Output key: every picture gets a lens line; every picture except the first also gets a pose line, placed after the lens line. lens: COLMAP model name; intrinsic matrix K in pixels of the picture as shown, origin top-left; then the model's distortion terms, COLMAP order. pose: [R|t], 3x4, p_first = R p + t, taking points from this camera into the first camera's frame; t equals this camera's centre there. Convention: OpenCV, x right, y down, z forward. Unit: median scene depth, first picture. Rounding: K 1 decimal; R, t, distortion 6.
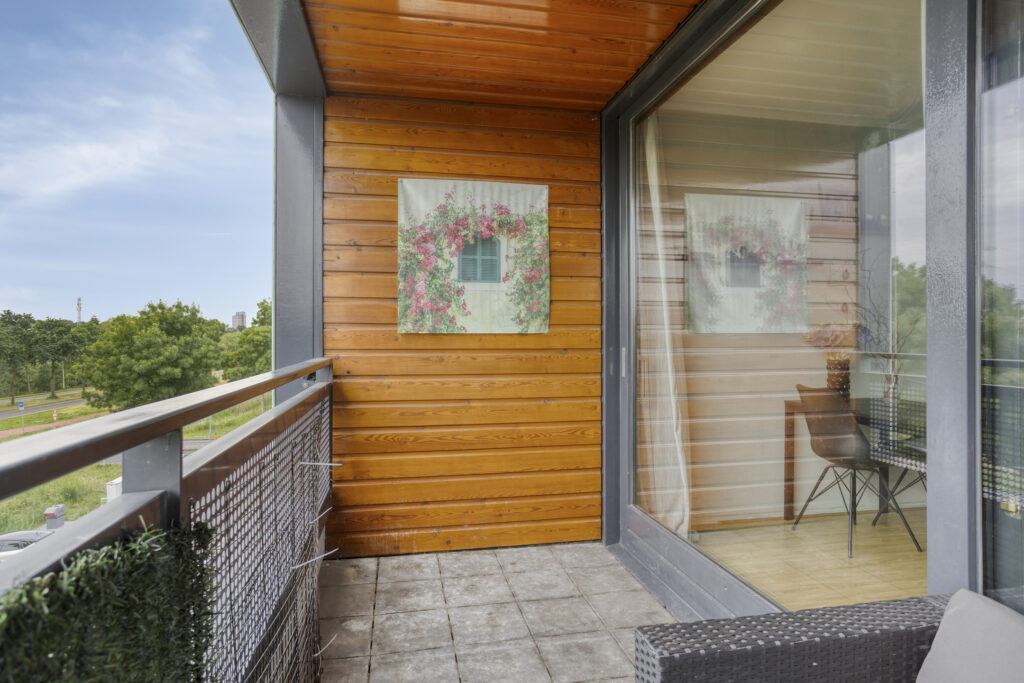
lens RADIAL K [[567.5, 0, 512.3], [0, 567.5, 336.2], [0, 0, 1]] dist [-0.047109, 0.037594]
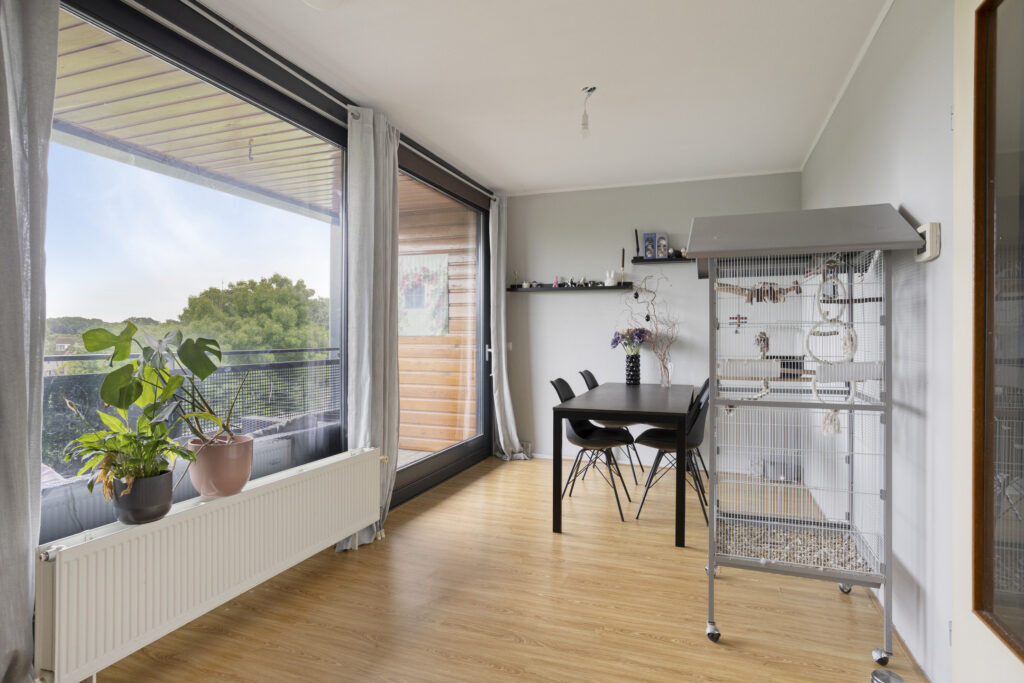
lens RADIAL K [[552.0, 0, 512.0], [0, 552.0, 341.5], [0, 0, 1]] dist [-0.044496, 0.033006]
pose [[0.854648, 0.007901, -0.519147, 1.179238], [-0.005337, 0.999965, 0.006434, 0.000696], [0.519180, -0.002728, 0.854661, -0.402567]]
